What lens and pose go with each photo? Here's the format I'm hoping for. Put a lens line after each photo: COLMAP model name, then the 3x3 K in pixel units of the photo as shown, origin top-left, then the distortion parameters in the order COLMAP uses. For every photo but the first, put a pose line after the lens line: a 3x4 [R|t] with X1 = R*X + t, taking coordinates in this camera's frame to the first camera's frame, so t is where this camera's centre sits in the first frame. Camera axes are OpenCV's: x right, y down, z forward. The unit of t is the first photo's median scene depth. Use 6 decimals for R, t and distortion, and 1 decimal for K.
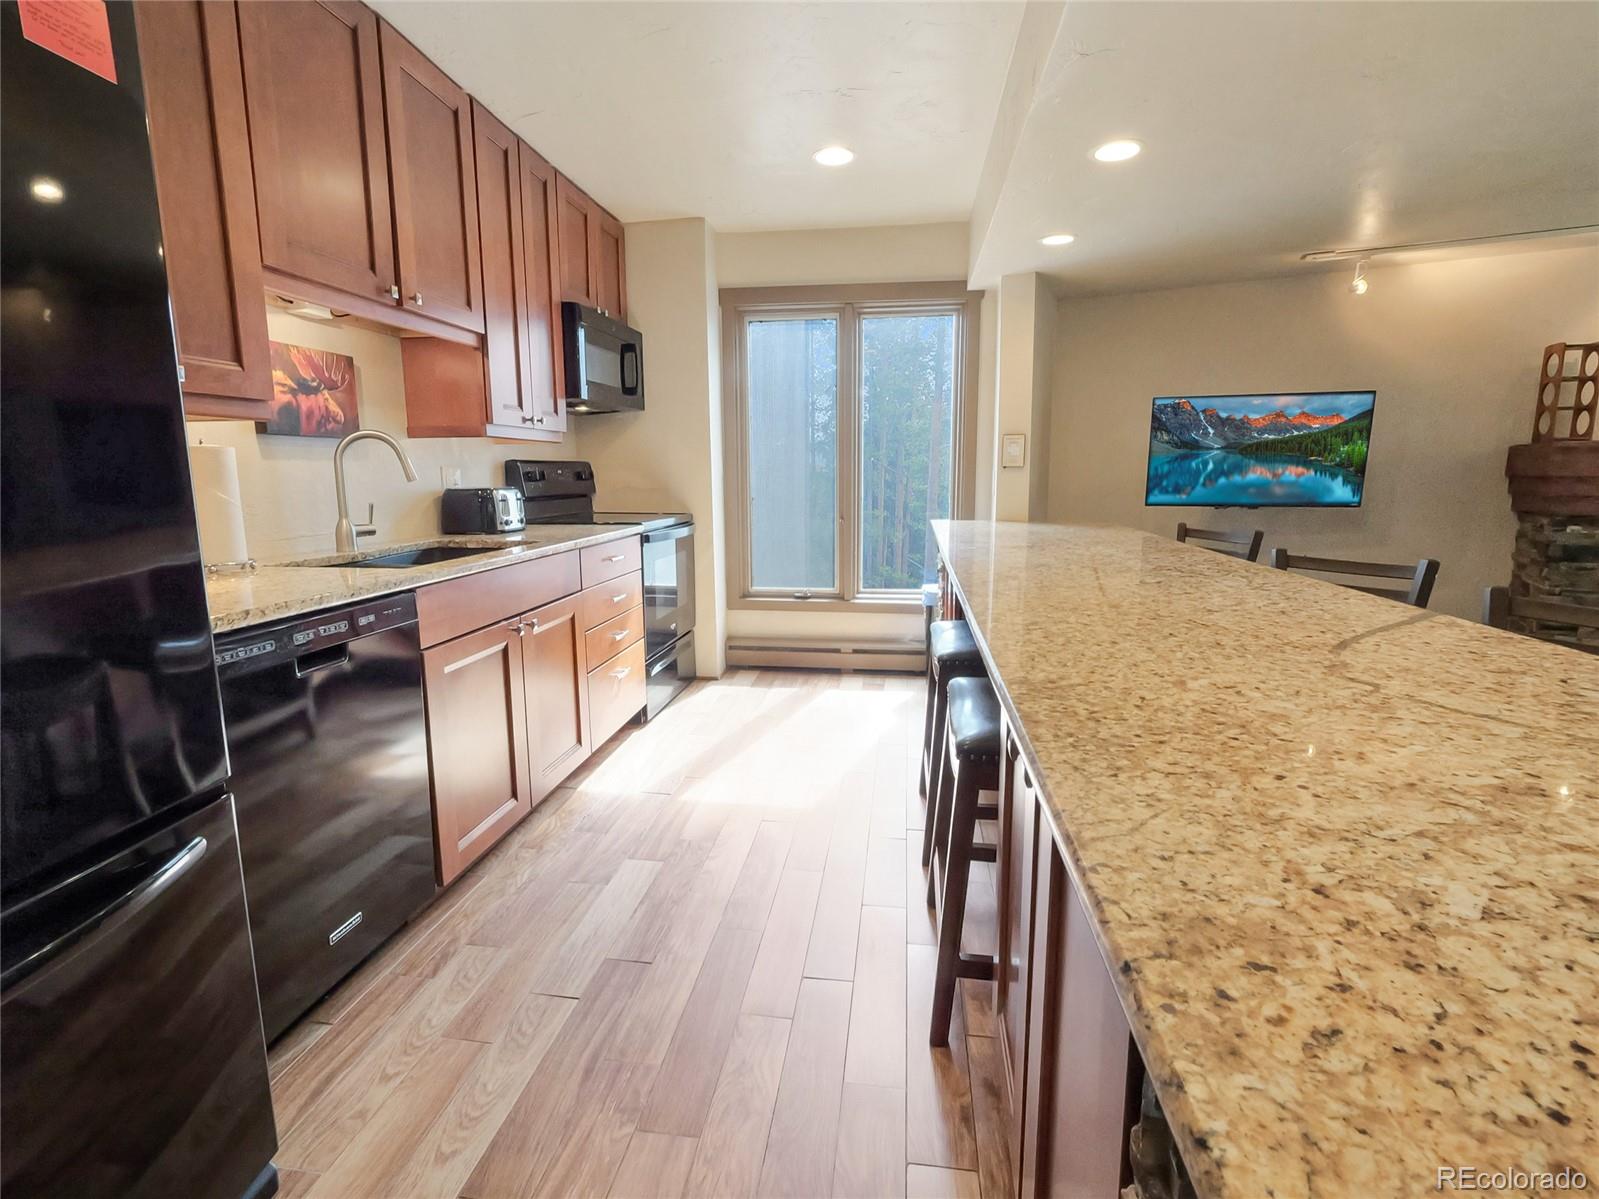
lens RADIAL K [[766.3, 0, 800.6], [0, 766.3, 584.9], [0, 0, 1]] dist [-0.019825, -0.000036]
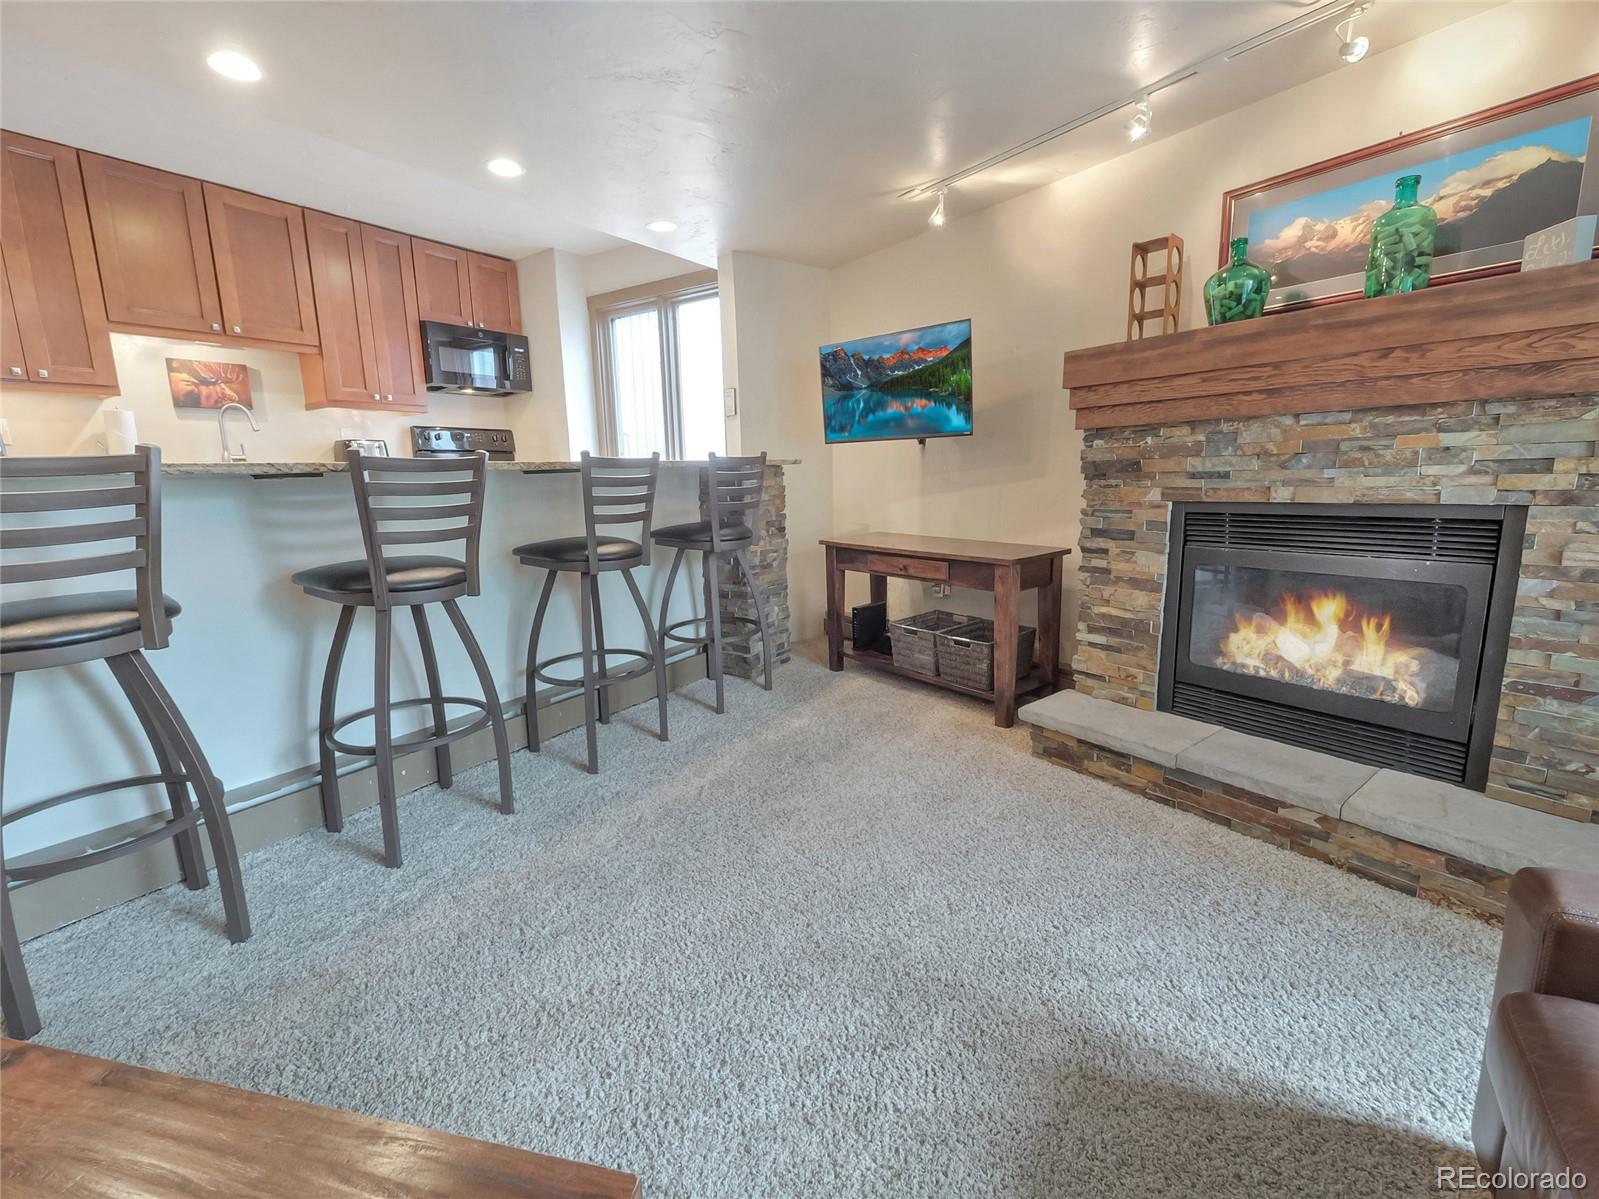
lens RADIAL K [[726.5, 0, 812.6], [0, 726.5, 601.7], [0, 0, 1]] dist [0.009802, 0.000290]
pose [[0.896541, 0.058669, -0.439059, 1.027673], [-0.042756, 0.998024, 0.046054, 0.095534], [0.440893, -0.022518, 0.897277, -0.007046]]
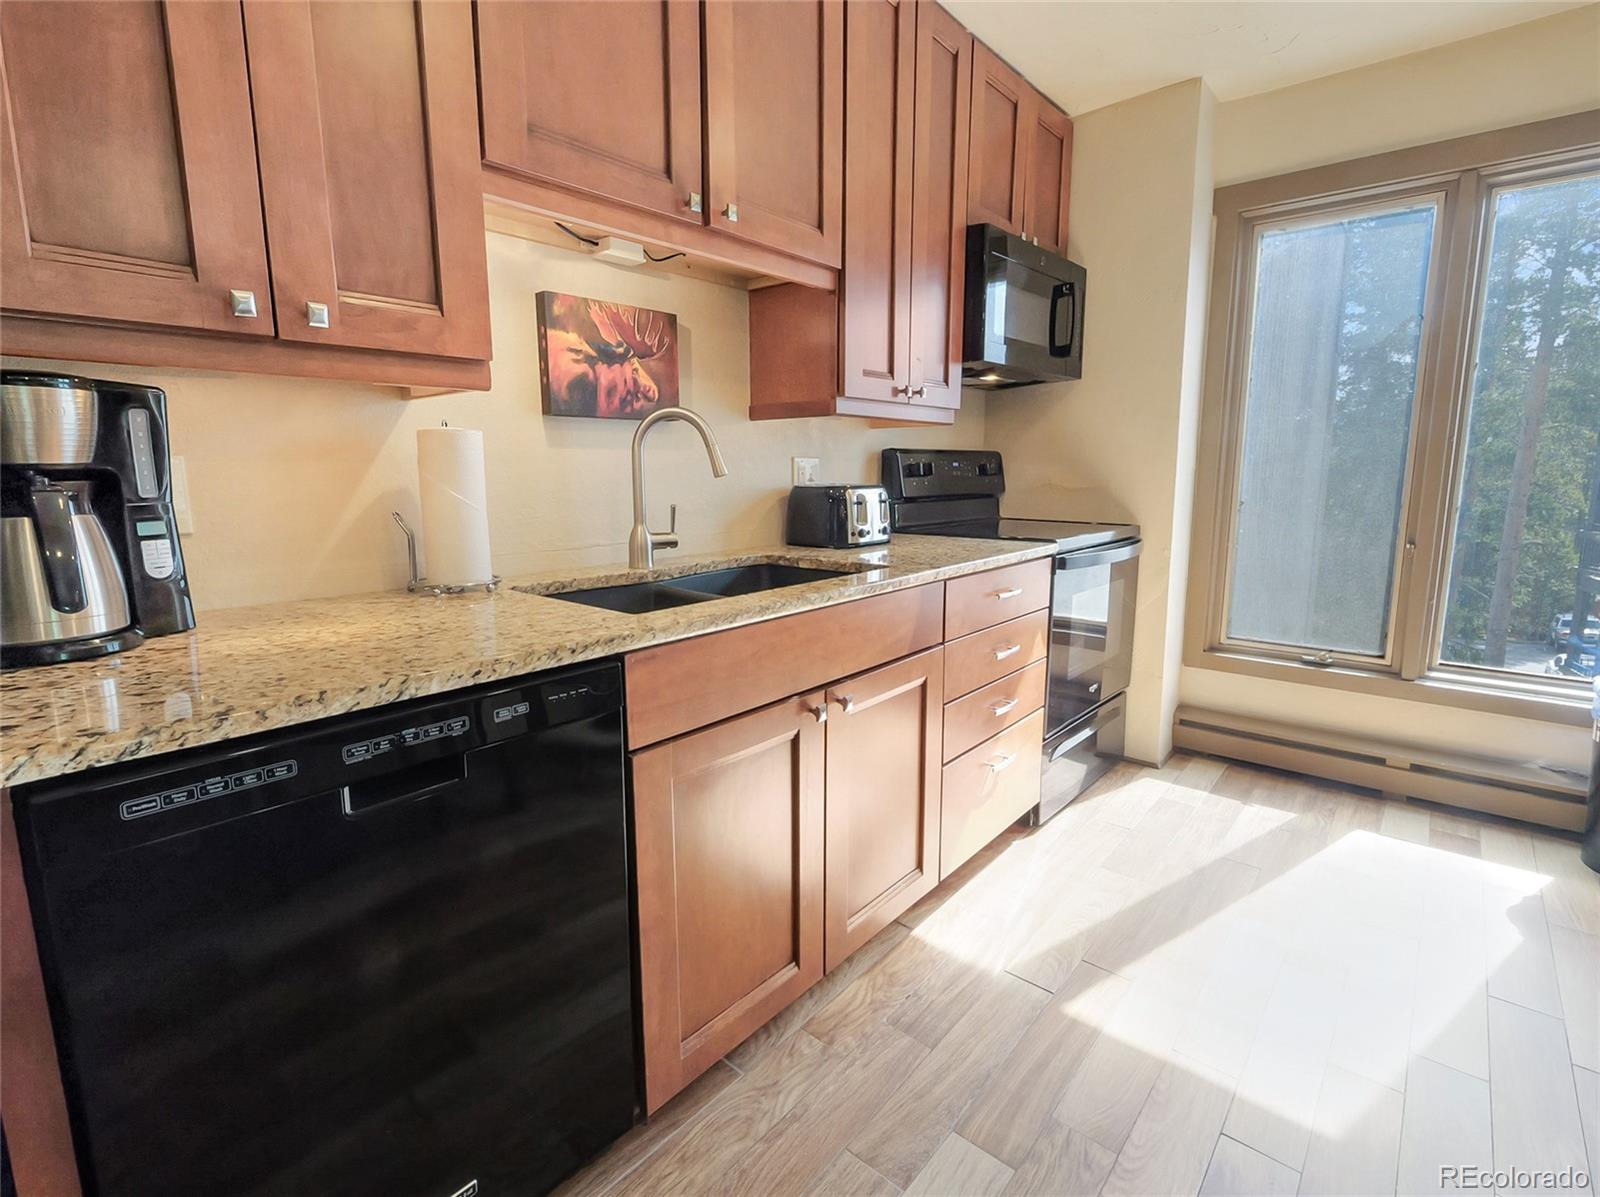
lens RADIAL K [[767.9, 0, 783.6], [0, 767.9, 590.5], [0, 0, 1]] dist [-0.005048, -0.000380]
pose [[0.836372, 0.087131, -0.541193, -0.035475], [-0.078887, 0.996141, 0.038463, -0.040966], [0.542456, 0.010523, 0.840018, 0.282415]]
